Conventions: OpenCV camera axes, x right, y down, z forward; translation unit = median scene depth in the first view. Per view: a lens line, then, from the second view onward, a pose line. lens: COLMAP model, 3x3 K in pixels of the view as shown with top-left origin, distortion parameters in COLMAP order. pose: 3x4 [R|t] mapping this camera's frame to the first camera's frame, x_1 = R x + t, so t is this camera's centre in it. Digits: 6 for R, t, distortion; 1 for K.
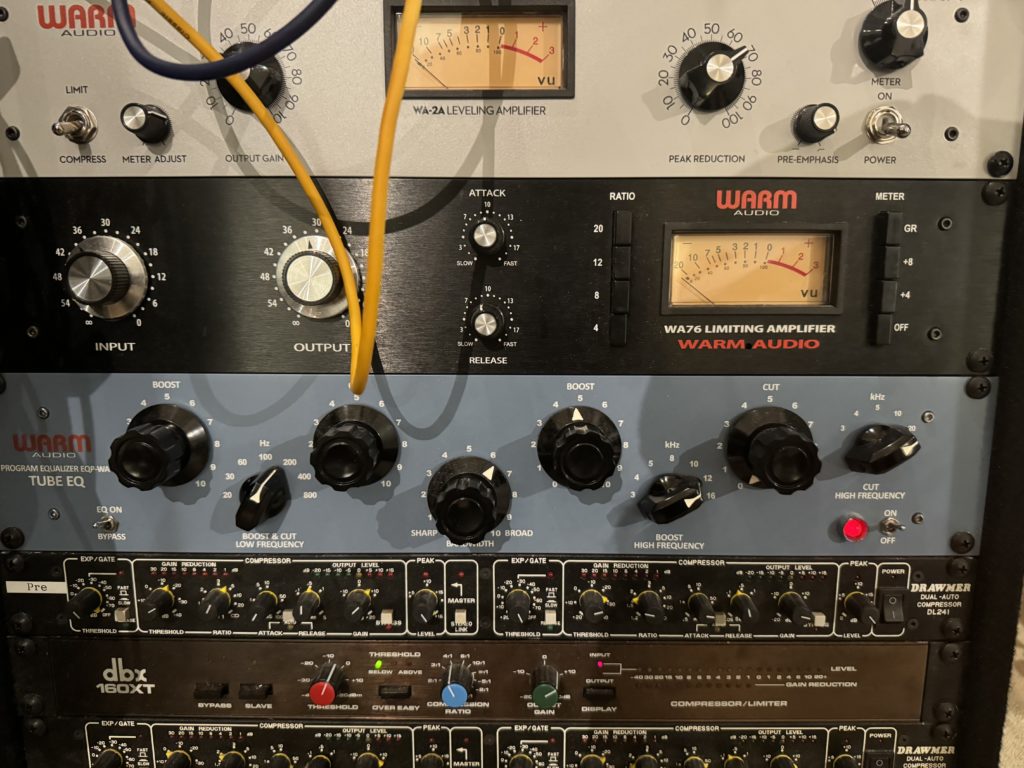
lens RADIAL K [[812.4, 0, 512.3], [0, 812.4, 383.4], [0, 0, 1]] dist [0.059560, -0.005743]
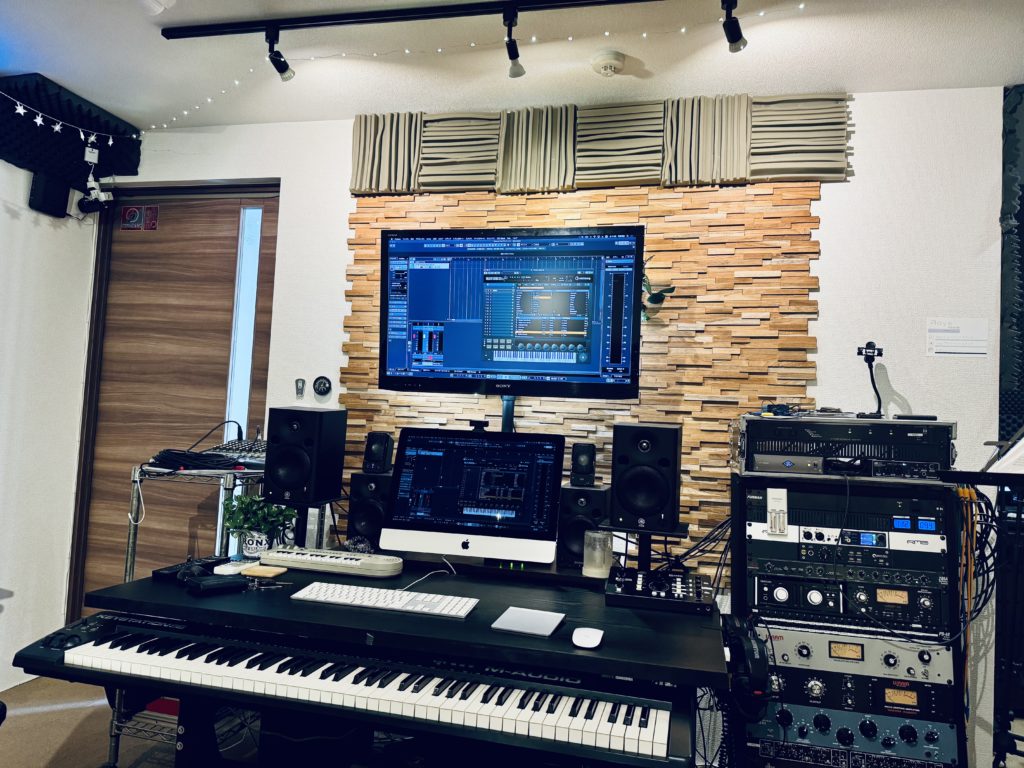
lens RADIAL K [[812.4, 0, 461.5], [0, 812.4, 351.4], [0, 0, 1]] dist [0.059560, -0.005743]
pose [[0.987896, 0.041155, -0.149562, -1.764913], [-0.082247, 0.956446, -0.280083, -0.517748], [0.131521, 0.288994, 0.948254, -5.010360]]
